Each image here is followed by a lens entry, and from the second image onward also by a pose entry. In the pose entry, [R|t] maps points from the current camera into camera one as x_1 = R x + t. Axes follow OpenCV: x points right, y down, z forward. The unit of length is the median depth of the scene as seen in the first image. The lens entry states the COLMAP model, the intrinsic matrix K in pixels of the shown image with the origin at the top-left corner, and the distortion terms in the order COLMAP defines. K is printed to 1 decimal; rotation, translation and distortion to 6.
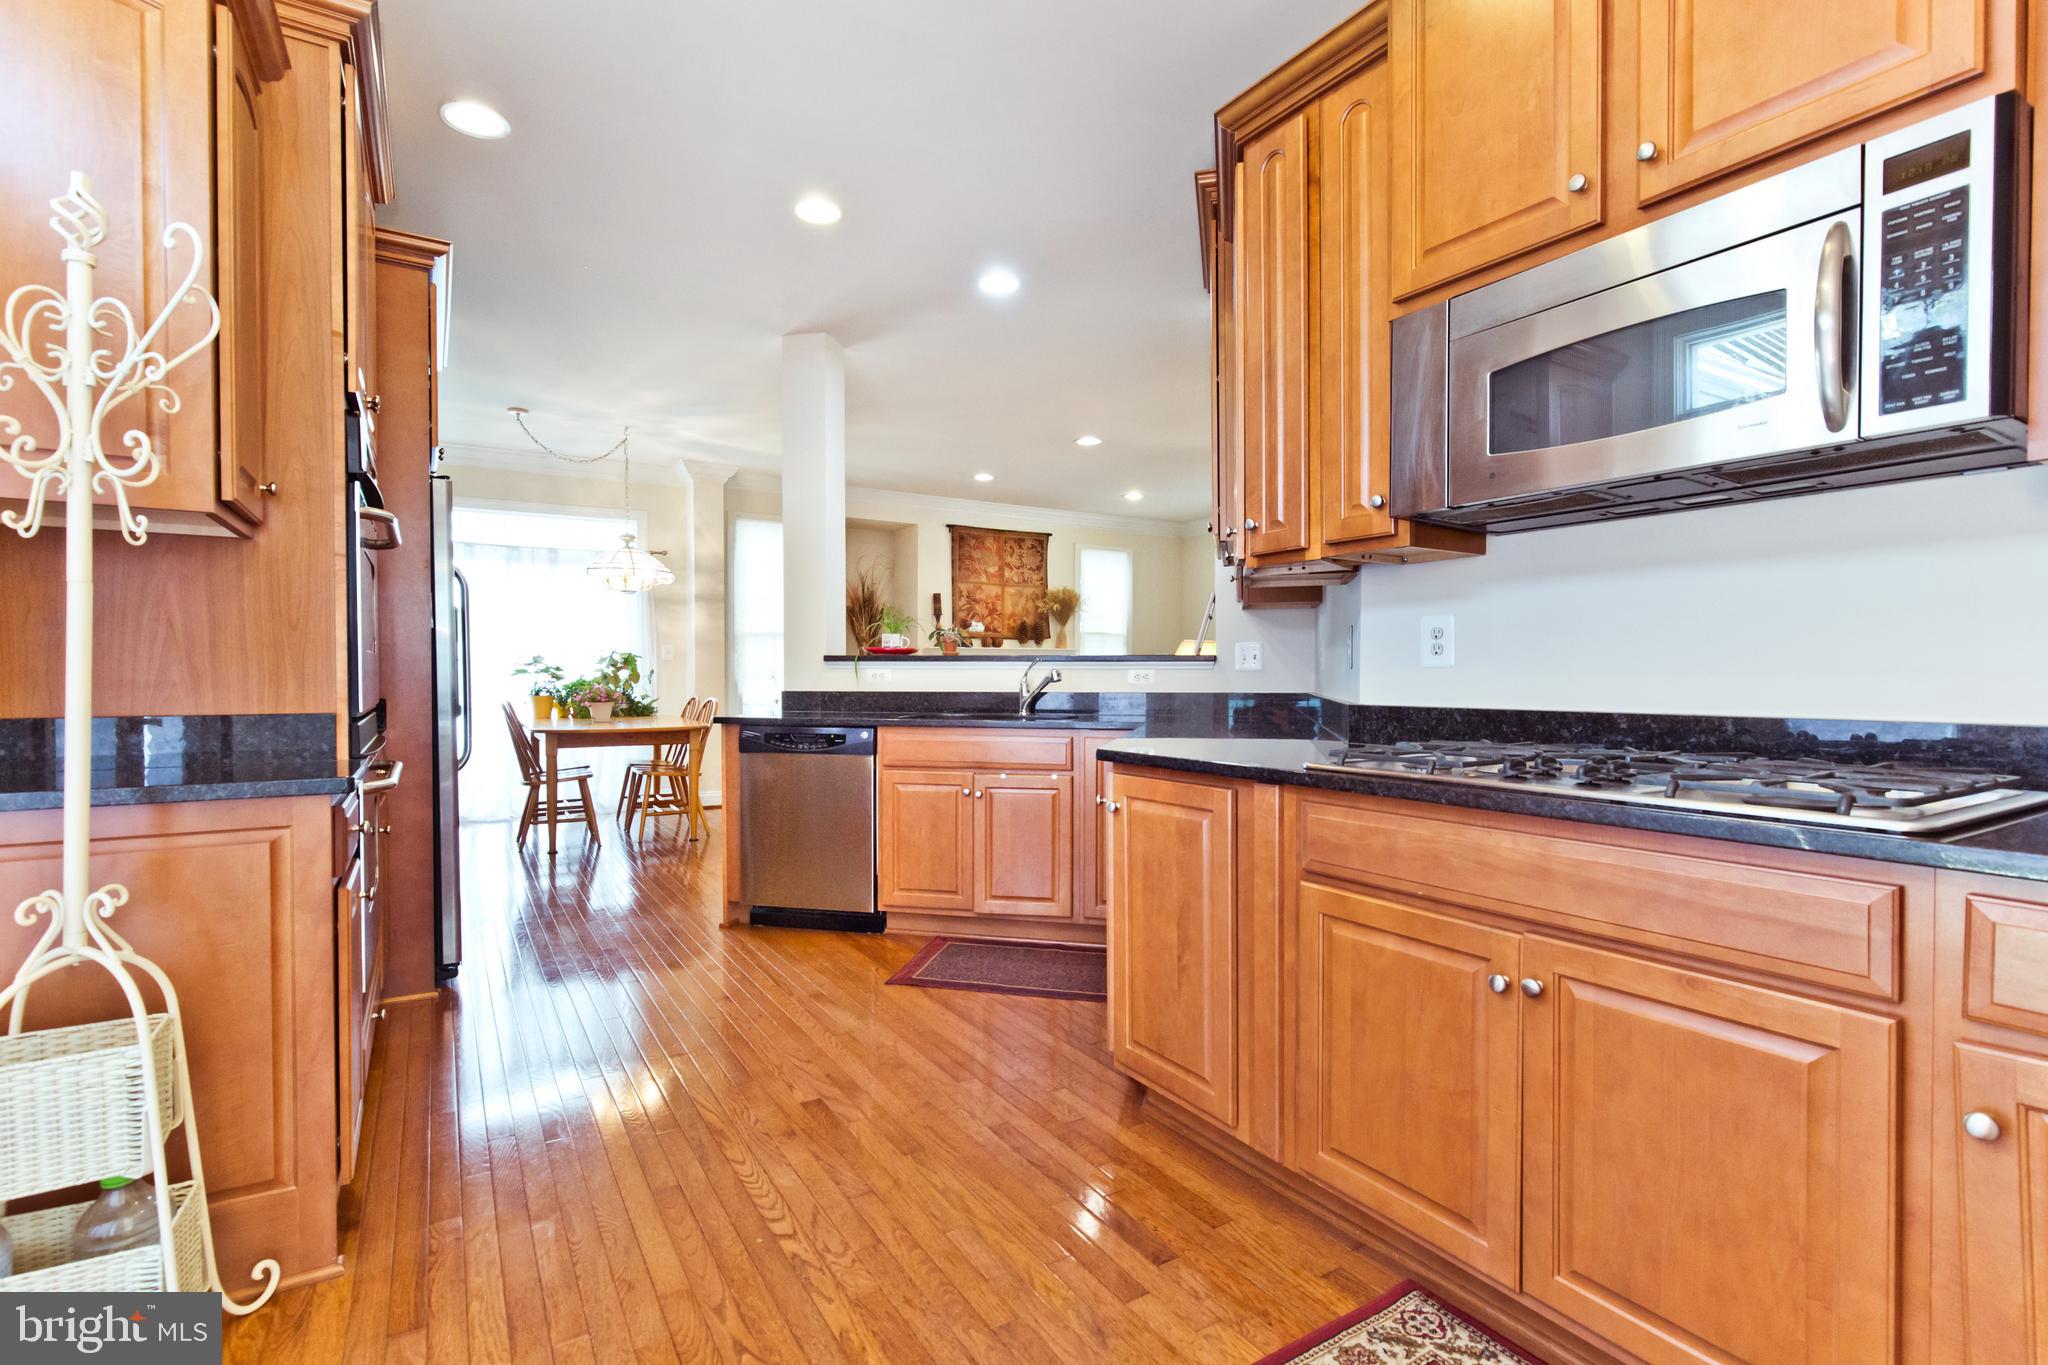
lens RADIAL K [[937.7, 0, 999.8], [0, 937.7, 689.2], [0, 0, 1]] dist [0.002782, 0.000259]
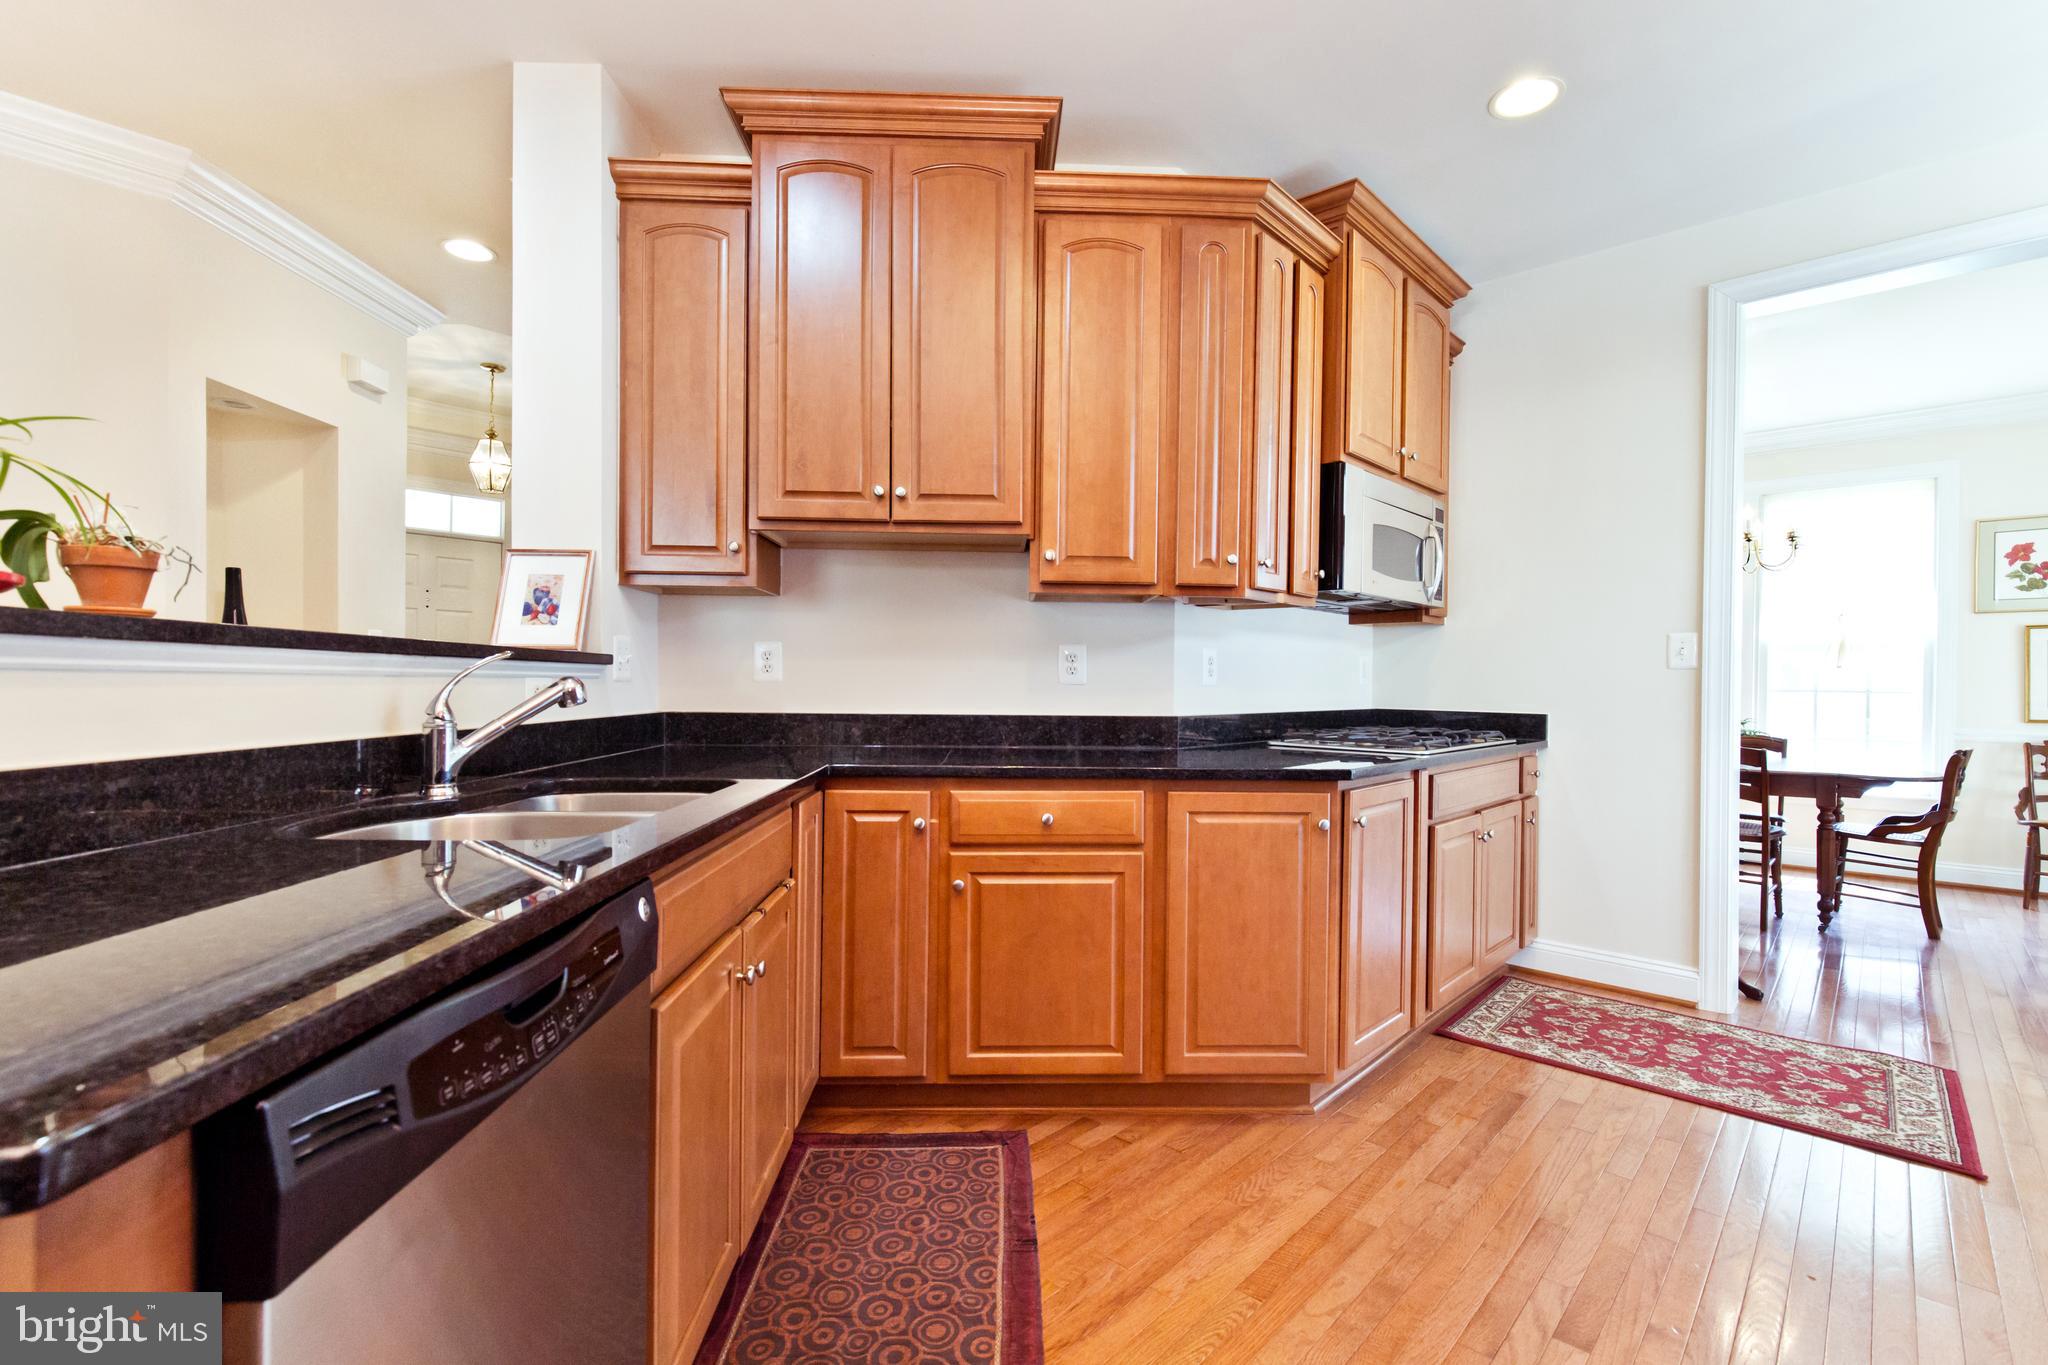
lens RADIAL K [[925.8, 0, 1024.0], [0, 925.8, 682.5], [0, 0, 1]] dist [0.008298, 0.000194]
pose [[-0.285706, 0.008627, 0.958278, -0.635382], [0.017156, 0.999845, -0.003886, -0.022297], [-0.958164, 0.015330, -0.285810, 1.364718]]
